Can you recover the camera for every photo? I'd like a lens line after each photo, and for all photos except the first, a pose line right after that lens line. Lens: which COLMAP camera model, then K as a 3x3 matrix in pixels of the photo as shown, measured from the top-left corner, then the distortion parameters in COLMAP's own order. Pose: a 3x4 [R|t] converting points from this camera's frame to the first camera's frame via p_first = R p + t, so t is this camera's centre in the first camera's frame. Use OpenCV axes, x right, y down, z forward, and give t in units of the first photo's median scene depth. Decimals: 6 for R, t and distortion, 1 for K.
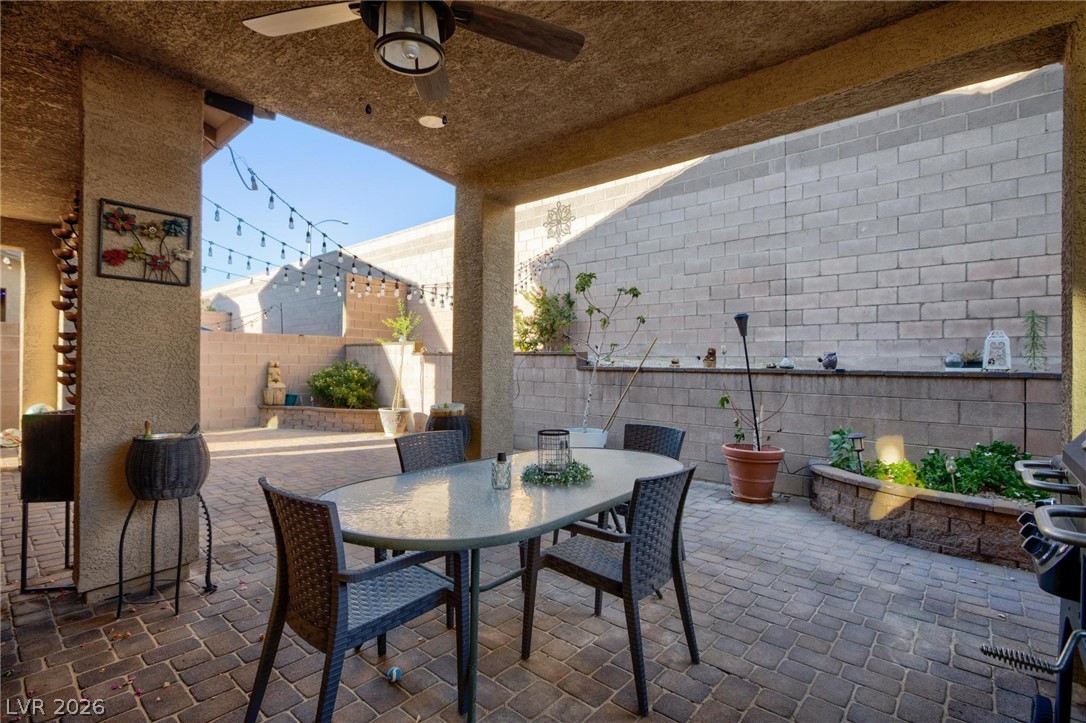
lens RADIAL K [[503.5, 0, 532.7], [0, 503.5, 363.4], [0, 0, 1]] dist [-0.022995, 0.006334]
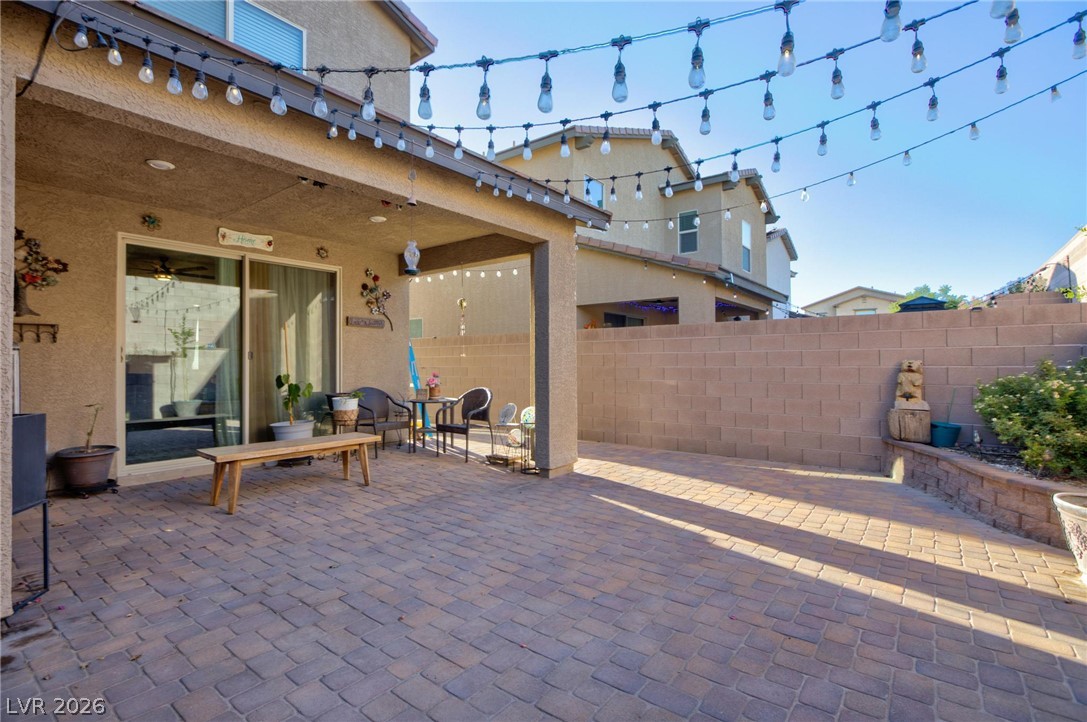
lens RADIAL K [[504.0, 0, 536.1], [0, 504.0, 362.1], [0, 0, 1]] dist [-0.022995, 0.006334]
pose [[0.053162, -0.016358, -0.998452, 0.012540], [-0.000144, 0.999866, -0.016389, 0.006246], [0.998586, 0.001016, 0.053153, 0.575431]]
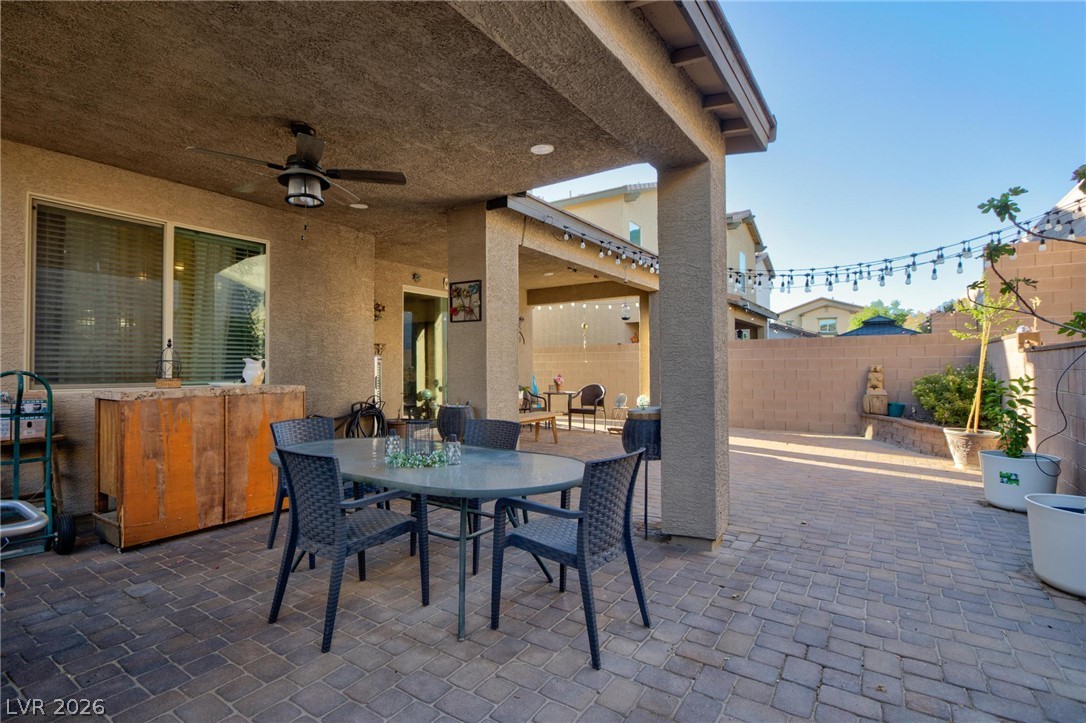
lens RADIAL K [[503.5, 0, 541.1], [0, 503.5, 363.4], [0, 0, 1]] dist [-0.022995, 0.006334]
pose [[0.121958, -0.020973, -0.992314, 0.318079], [0.002224, 0.999780, -0.020858, 0.009543], [0.992533, 0.000337, 0.121978, 0.296400]]
